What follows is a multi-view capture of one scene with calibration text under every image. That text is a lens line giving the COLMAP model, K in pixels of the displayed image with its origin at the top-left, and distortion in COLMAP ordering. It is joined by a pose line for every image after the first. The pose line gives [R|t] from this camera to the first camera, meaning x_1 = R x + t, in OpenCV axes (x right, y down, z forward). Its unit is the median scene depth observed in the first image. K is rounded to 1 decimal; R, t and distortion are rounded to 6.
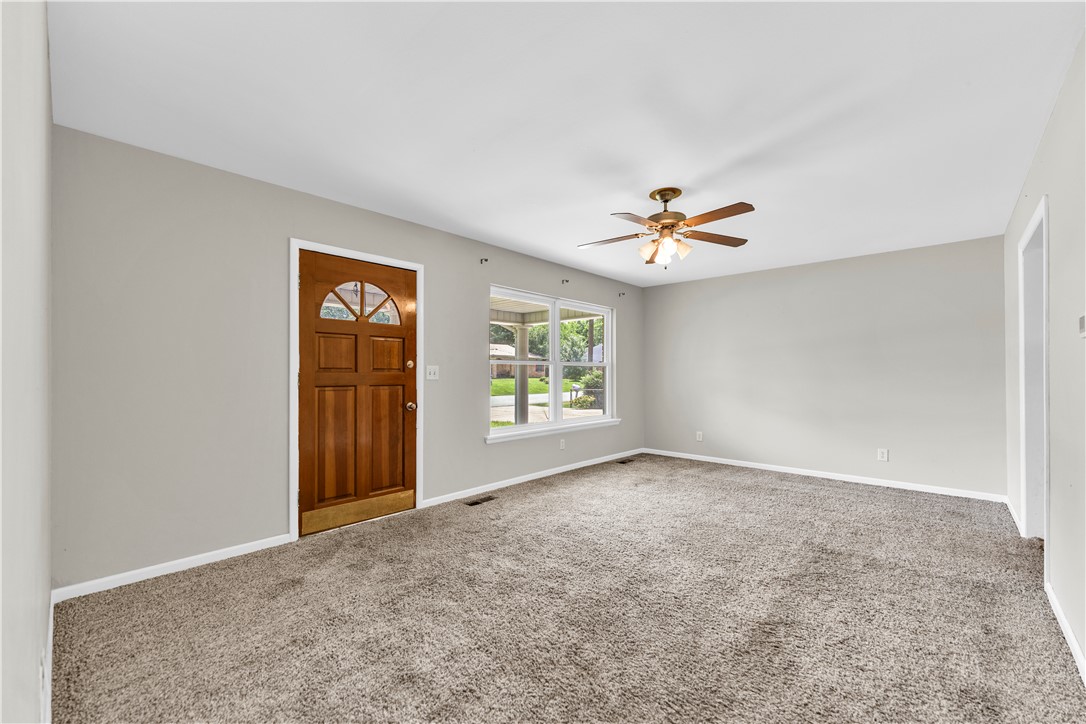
lens RADIAL K [[448.4, 0, 547.2], [0, 448.4, 372.9], [0, 0, 1]] dist [0.001197, 0.000312]
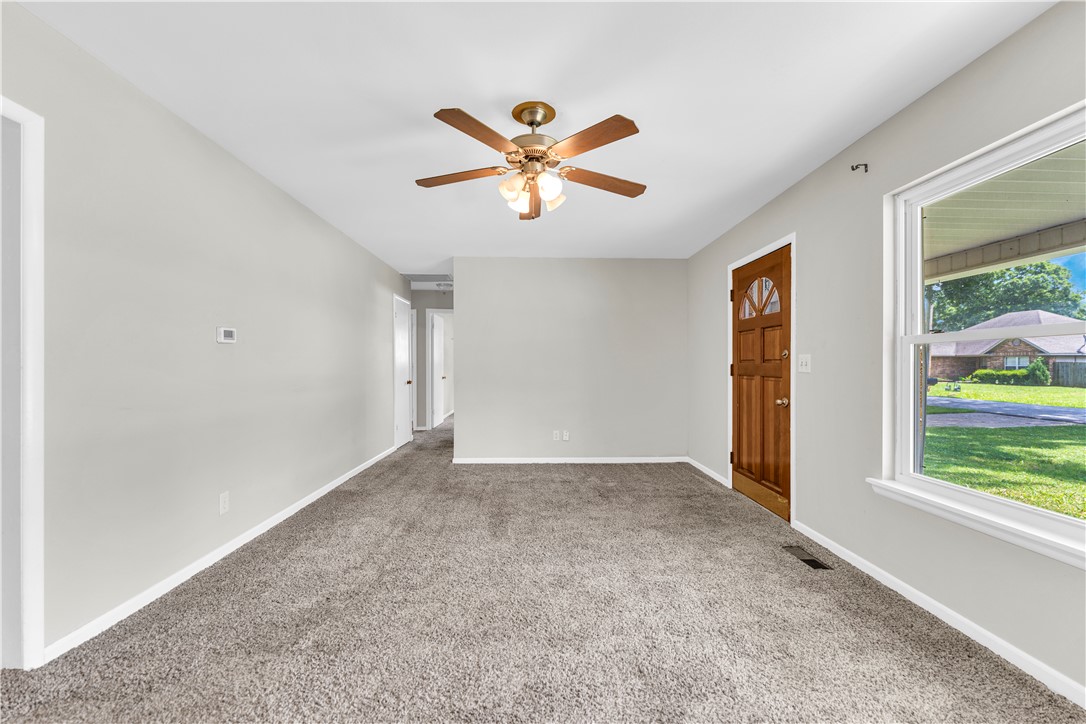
lens RADIAL K [[436.8, 0, 545.0], [0, 436.8, 365.4], [0, 0, 1]] dist [0.000853, 0.000144]
pose [[-0.716884, 0.006899, -0.697158, 0.635482], [0.009903, 0.999951, -0.000287, -0.001503], [0.697122, -0.007110, -0.716917, 1.317075]]
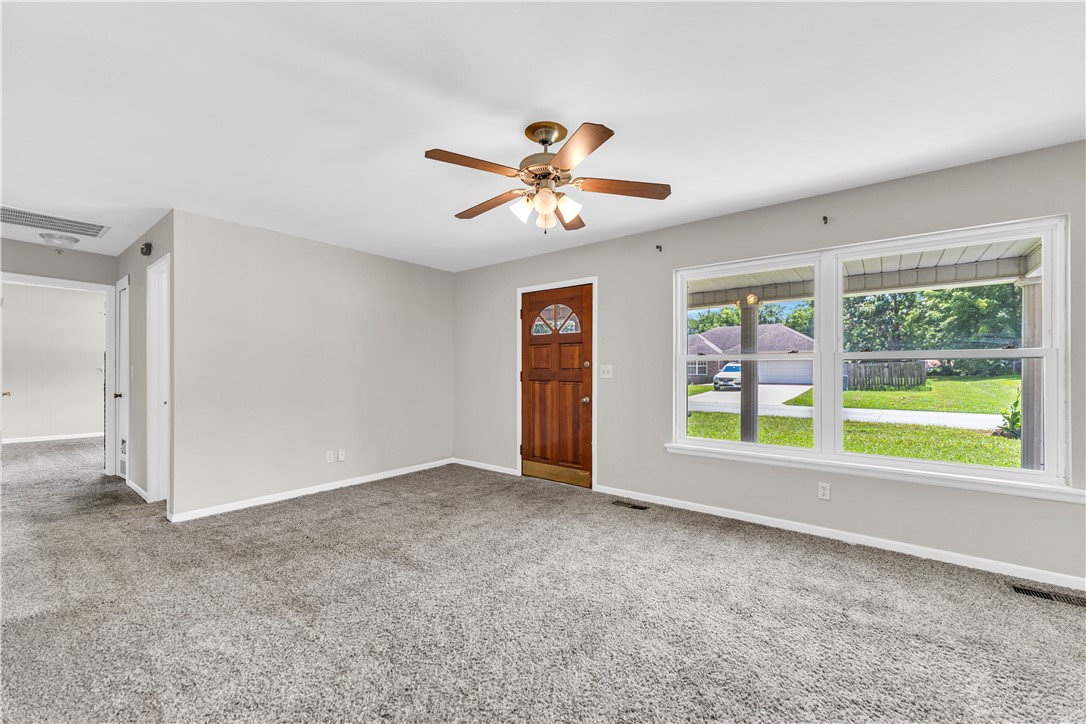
lens RADIAL K [[436.8, 0, 545.0], [0, 436.8, 365.4], [0, 0, 1]] dist [0.000853, 0.000144]
pose [[0.077535, -0.003097, -0.996985, 0.848983], [0.006685, 0.999974, -0.002586, -0.014560], [0.996967, -0.006464, 0.077554, 0.824483]]
